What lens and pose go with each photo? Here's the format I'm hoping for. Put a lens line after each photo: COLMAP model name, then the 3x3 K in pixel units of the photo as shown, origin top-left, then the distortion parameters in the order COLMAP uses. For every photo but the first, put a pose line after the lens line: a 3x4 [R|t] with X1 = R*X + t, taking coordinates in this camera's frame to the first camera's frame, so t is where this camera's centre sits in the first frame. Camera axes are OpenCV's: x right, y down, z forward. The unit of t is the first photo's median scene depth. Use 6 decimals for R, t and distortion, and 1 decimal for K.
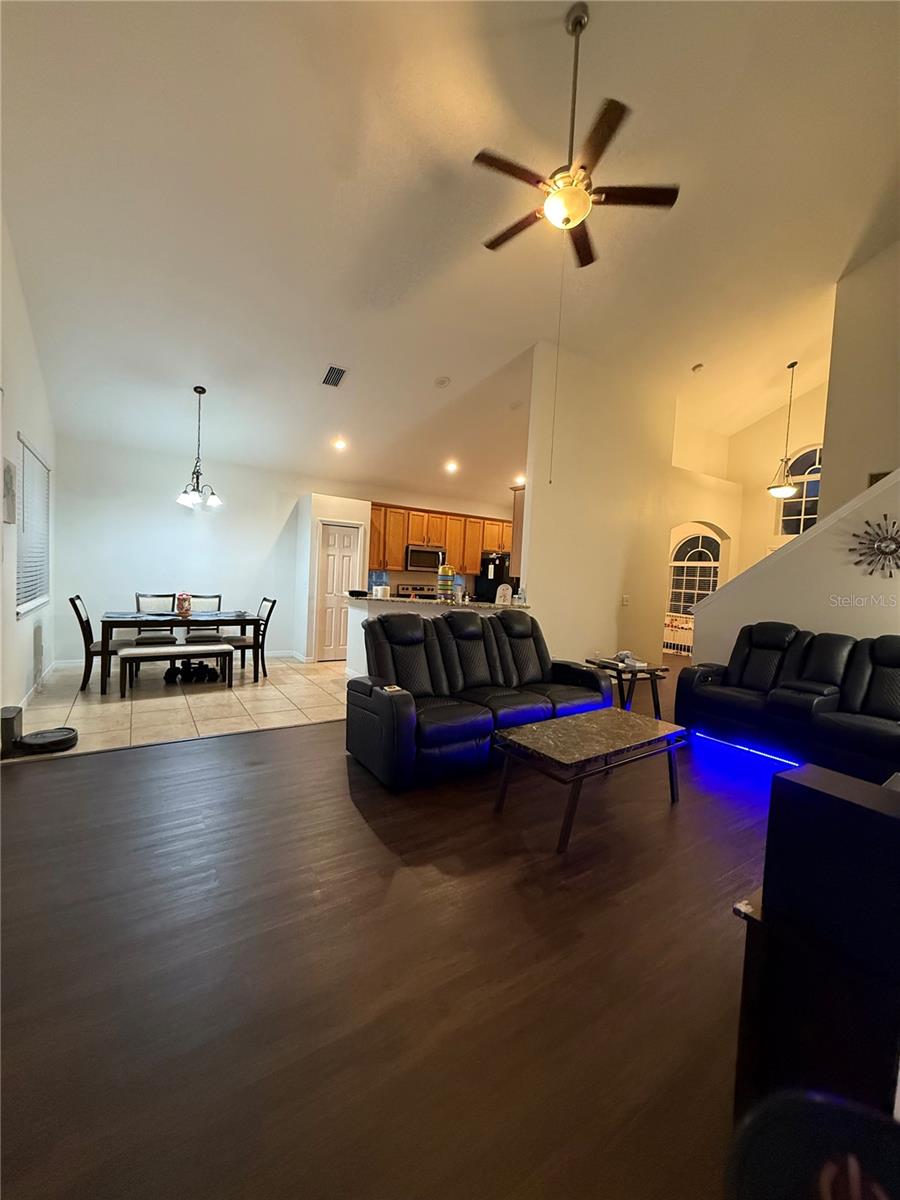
lens RADIAL K [[477.8, 0, 449.2], [0, 477.8, 599.0], [0, 0, 1]] dist [-0.000009, 0.000036]
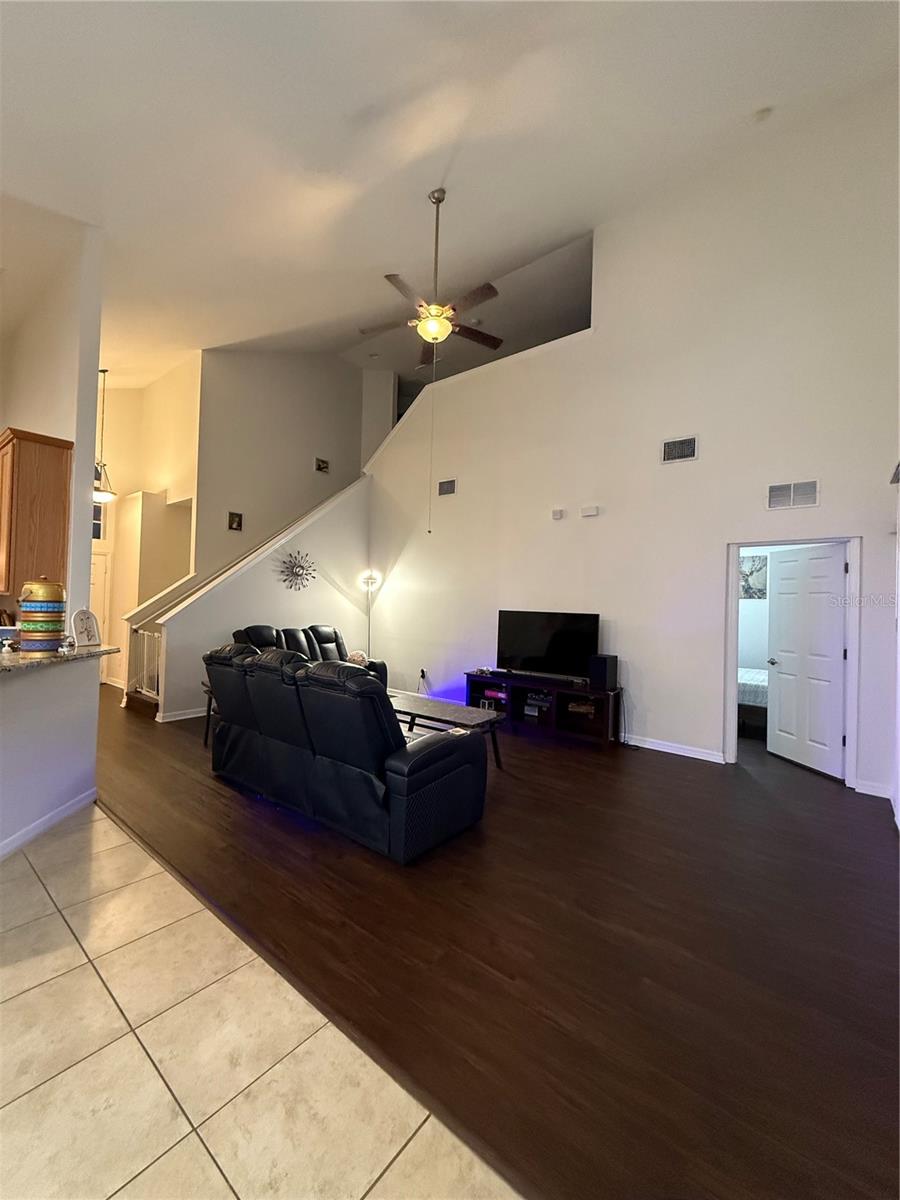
lens RADIAL K [[477.8, 0, 450.0], [0, 477.8, 598.3], [0, 0, 1]] dist [-0.000009, 0.000036]
pose [[-0.306981, -0.047828, 0.950513, -0.505908], [0.005372, 0.998633, 0.051984, -0.064119], [-0.951701, 0.021065, -0.306304, 0.652652]]
